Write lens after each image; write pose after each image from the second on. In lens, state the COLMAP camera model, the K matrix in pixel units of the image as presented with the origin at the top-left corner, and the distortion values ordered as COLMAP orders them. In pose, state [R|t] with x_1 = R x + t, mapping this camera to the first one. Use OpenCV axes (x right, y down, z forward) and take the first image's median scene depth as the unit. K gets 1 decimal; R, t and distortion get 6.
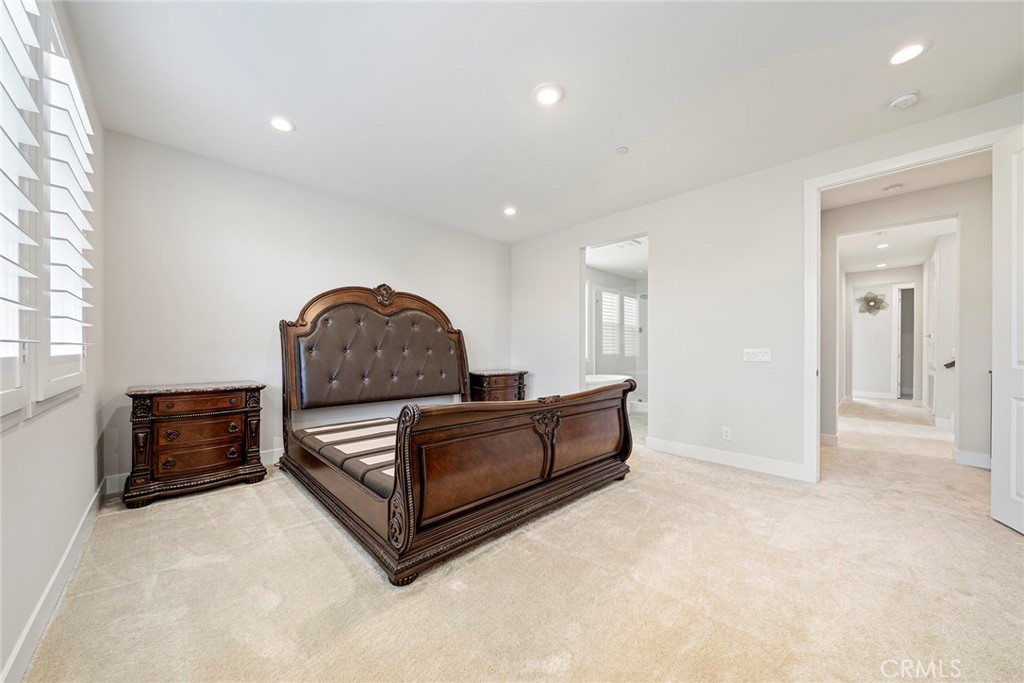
lens RADIAL K [[355.4, 0, 516.0], [0, 355.4, 345.0], [0, 0, 1]] dist [0.002579, 0.000114]
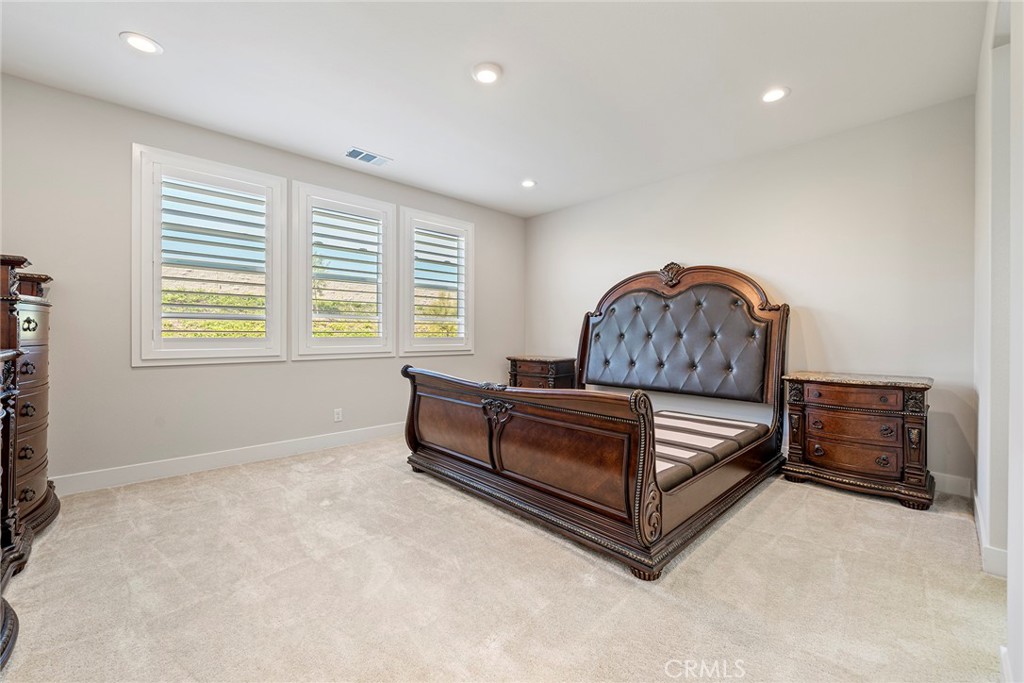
lens RADIAL K [[410.2, 0, 517.5], [0, 410.2, 341.2], [0, 0, 1]] dist [-0.006594, 0.000297]
pose [[-0.007633, 0.008828, -0.999932, 0.627875], [0.010768, 0.999904, 0.008745, 0.014235], [0.999913, -0.010701, -0.007728, 0.574552]]
